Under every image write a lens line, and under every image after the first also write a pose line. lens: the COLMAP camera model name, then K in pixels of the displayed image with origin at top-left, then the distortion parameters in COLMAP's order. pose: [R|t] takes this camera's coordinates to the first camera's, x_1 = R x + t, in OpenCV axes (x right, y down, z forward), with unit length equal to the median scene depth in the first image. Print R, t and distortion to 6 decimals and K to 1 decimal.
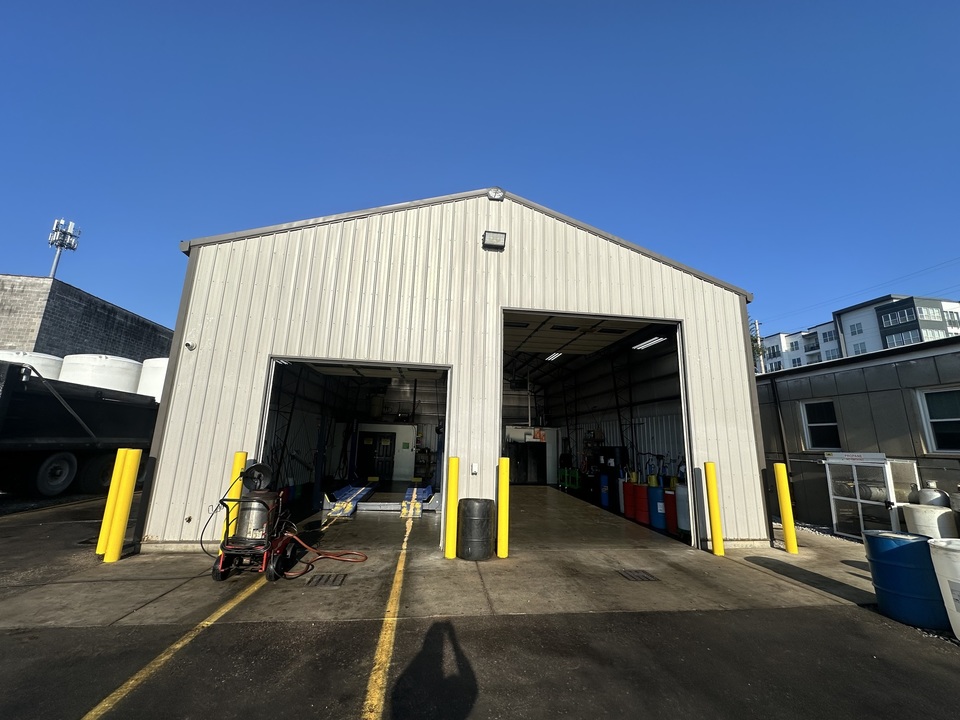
lens RADIAL K [[384.2, 0, 480.0], [0, 384.2, 360.0], [0, 0, 1]] dist [-0.001584, -0.000484]
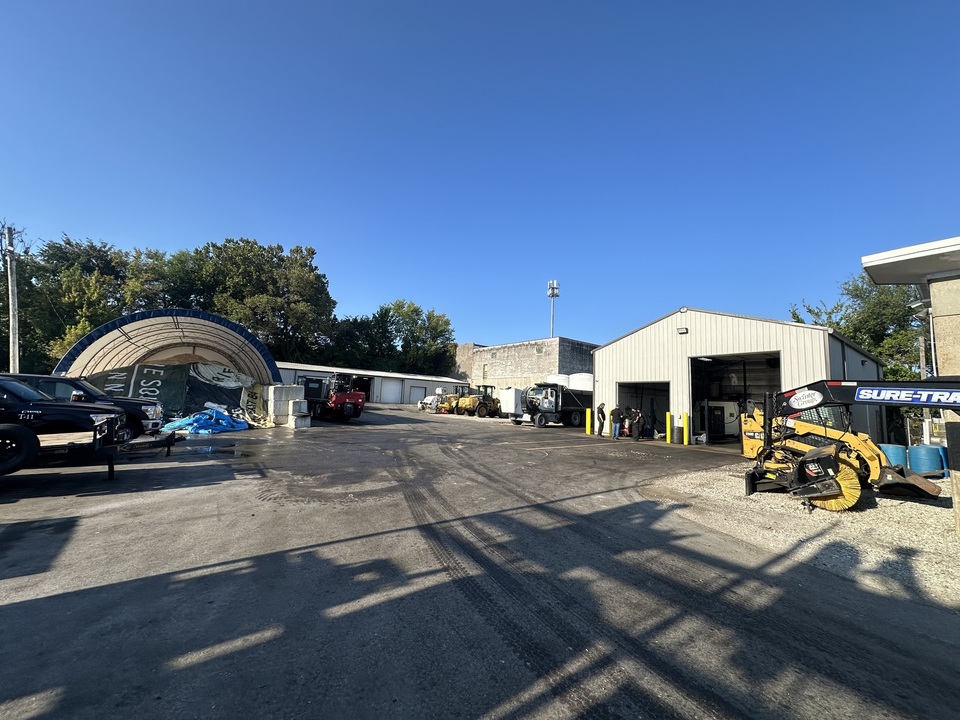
lens RADIAL K [[384.2, 0, 480.0], [0, 384.2, 360.0], [0, 0, 1]] dist [-0.001584, -0.000484]
pose [[0.498776, -0.101565, -0.860760, 0.695712], [0.151918, 0.987981, -0.028546, -0.112928], [0.853313, -0.116527, 0.508211, -0.668782]]
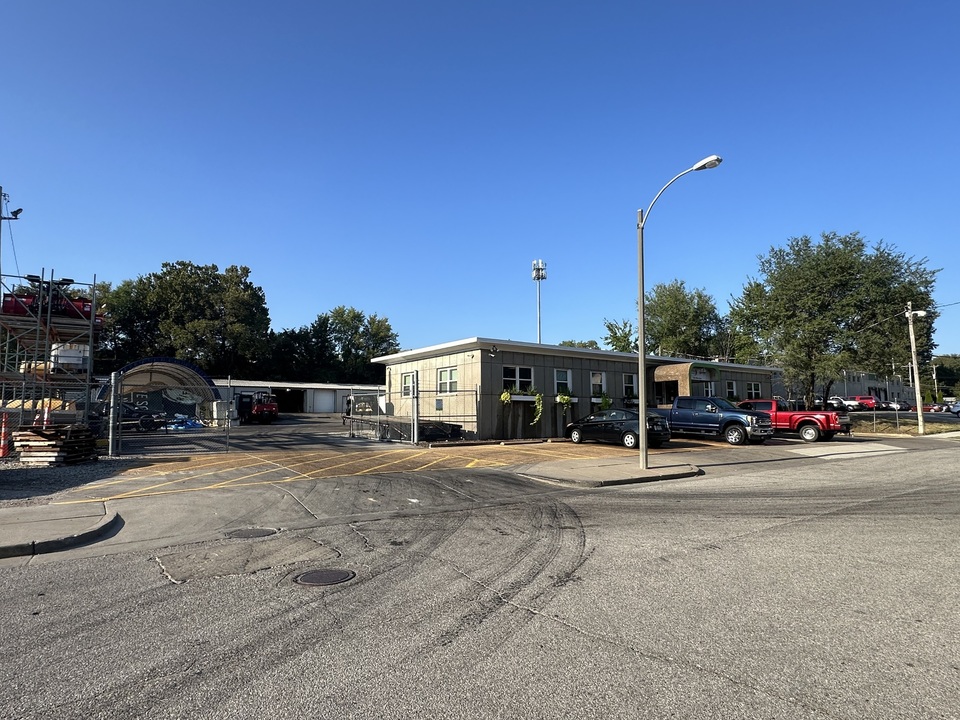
lens RADIAL K [[549.0, 0, 480.0], [0, 549.0, 360.0], [0, 0, 1]] dist [-0.001557, 0.000768]
pose [[0.456792, -0.112769, -0.882397, 2.338942], [0.200073, 0.979543, -0.021612, -0.047150], [0.866783, -0.166672, 0.470009, -0.727815]]
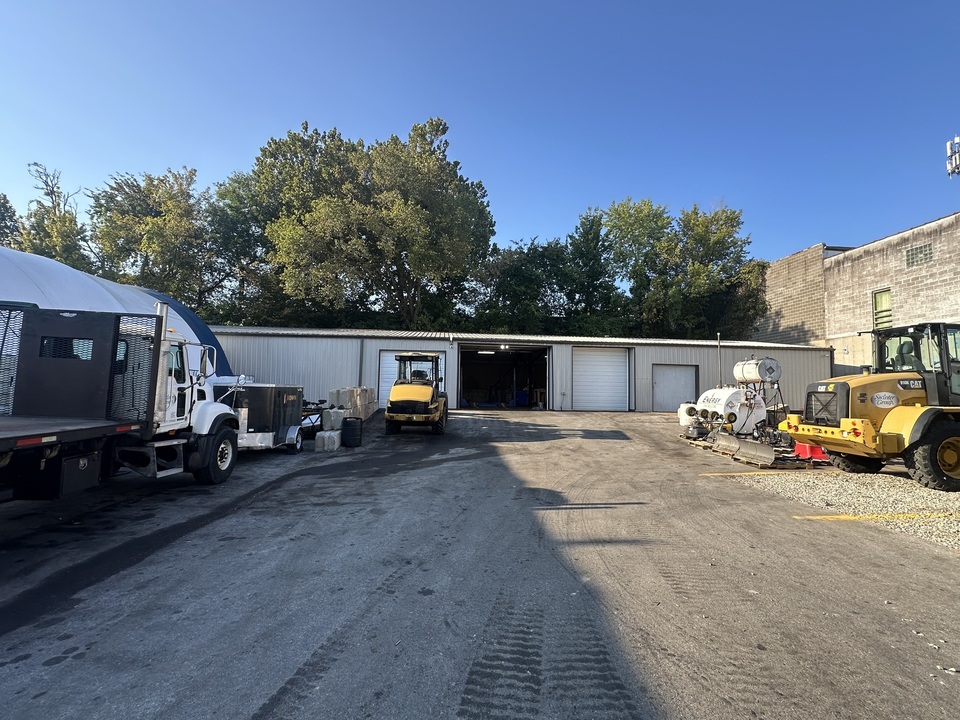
lens RADIAL K [[449.8, 0, 480.0], [0, 449.8, 360.0], [0, 0, 1]] dist [-0.001578, -0.000120]
pose [[-0.042071, -0.101807, -0.993914, -0.812874], [0.192650, 0.975300, -0.108055, -0.047470], [0.980365, -0.196024, -0.021418, -0.107939]]
